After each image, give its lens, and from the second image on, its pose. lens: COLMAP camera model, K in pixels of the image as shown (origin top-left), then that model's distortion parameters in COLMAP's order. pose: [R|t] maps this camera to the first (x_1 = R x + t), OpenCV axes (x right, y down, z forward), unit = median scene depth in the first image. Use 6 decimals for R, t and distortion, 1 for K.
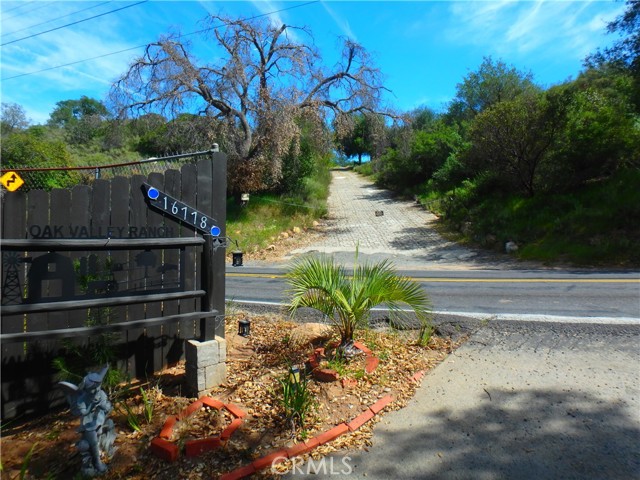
lens RADIAL K [[377.5, 0, 318.4], [0, 377.5, 242.7], [0, 0, 1]] dist [-0.046104, 0.002264]
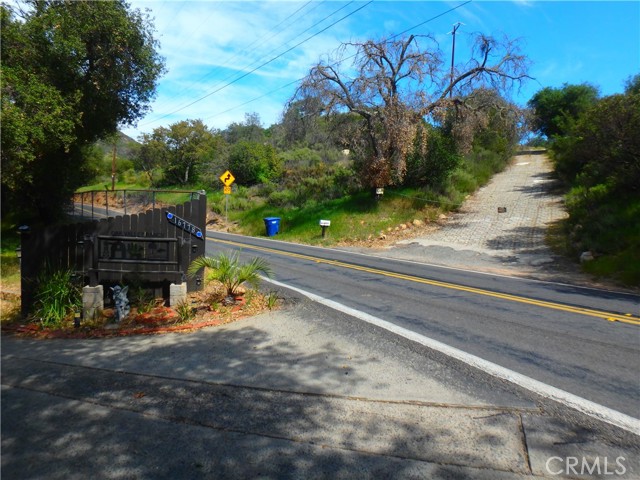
lens RADIAL K [[414.2, 0, 363.1], [0, 414.2, 240.6], [0, 0, 1]] dist [-0.083543, 0.029708]
pose [[0.855647, 0.077938, -0.511658, 0.442203], [-0.053192, 0.996604, 0.062855, -0.049708], [0.514819, -0.026566, 0.856887, -0.116843]]
